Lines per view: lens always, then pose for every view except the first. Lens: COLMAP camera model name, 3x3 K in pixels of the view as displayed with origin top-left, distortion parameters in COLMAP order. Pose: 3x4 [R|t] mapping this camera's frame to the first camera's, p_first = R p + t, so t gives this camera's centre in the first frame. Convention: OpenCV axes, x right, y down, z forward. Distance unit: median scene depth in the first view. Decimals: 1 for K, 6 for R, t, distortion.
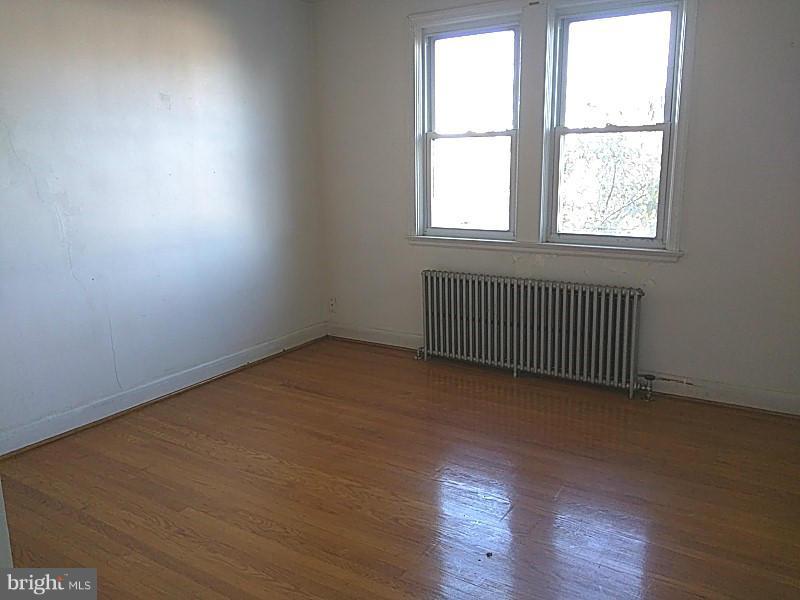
lens RADIAL K [[654.9, 0, 421.1], [0, 654.9, 301.2], [0, 0, 1]] dist [0.073862, -0.114633]
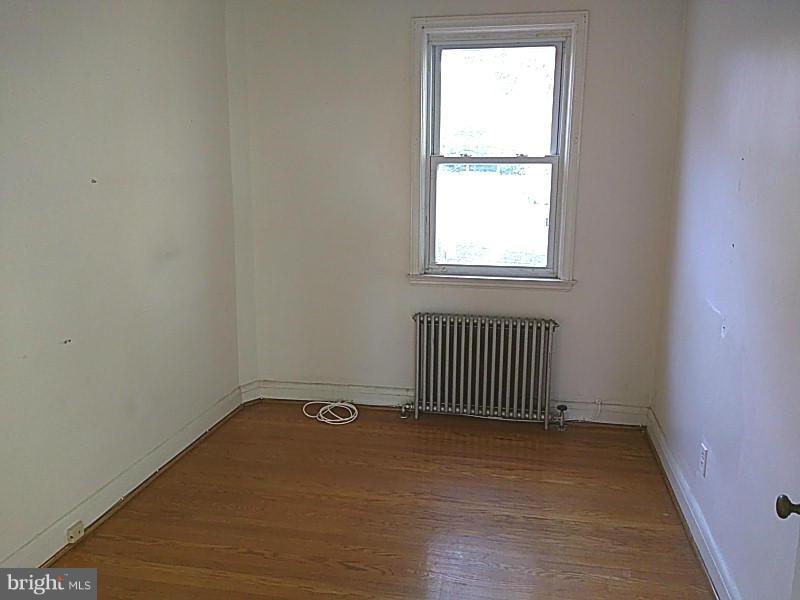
lens RADIAL K [[654.9, 0, 402.7], [0, 654.9, 304.0], [0, 0, 1]] dist [0.073862, -0.114633]
pose [[0.931845, -0.045672, 0.359972, -0.235832], [0.059147, 0.997897, -0.026501, -0.027979], [-0.358005, 0.045986, 0.932587, 0.150095]]
